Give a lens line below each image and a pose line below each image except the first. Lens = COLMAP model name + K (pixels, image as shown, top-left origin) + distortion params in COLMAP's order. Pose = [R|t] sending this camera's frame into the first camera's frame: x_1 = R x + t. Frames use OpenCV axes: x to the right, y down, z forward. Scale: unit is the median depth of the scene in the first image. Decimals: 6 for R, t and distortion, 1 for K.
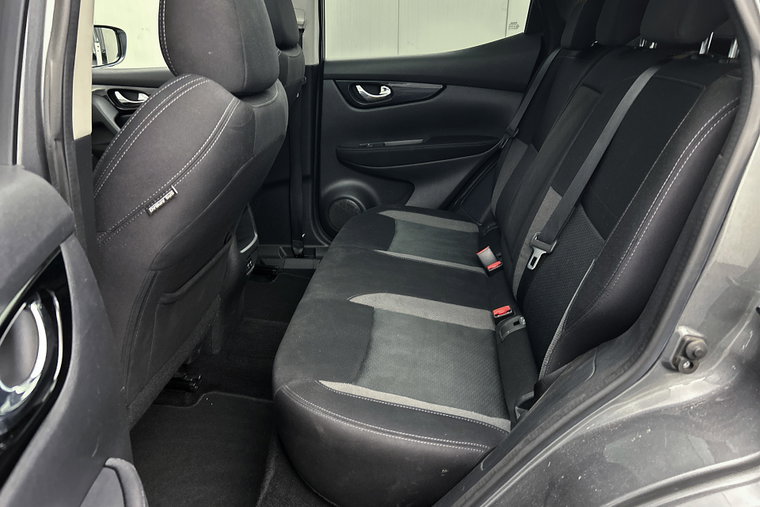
lens RADIAL K [[564.5, 0, 381.8], [0, 564.5, 261.3], [0, 0, 1]] dist [0.083412, -0.132148]
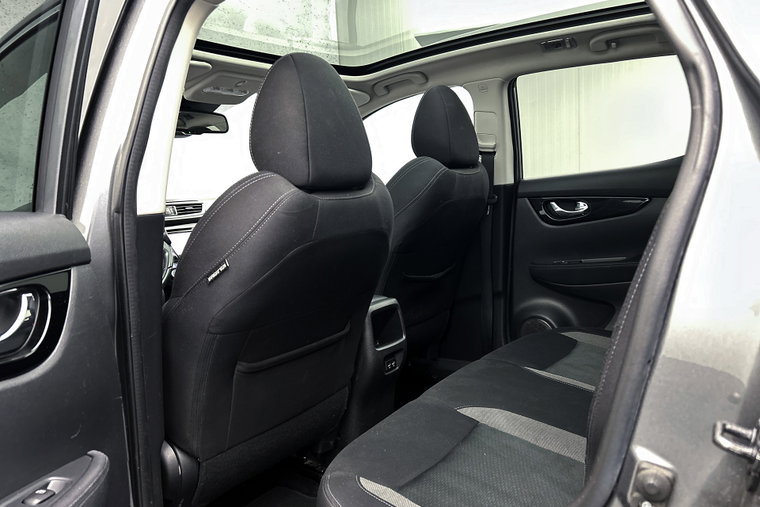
lens RADIAL K [[564.5, 0, 381.8], [0, 564.5, 261.3], [0, 0, 1]] dist [0.083412, -0.132148]
pose [[0.871395, 0.019099, -0.490210, 0.239905], [-0.134334, 0.970340, -0.200985, 0.030743], [0.471832, 0.240989, 0.848115, 0.083084]]
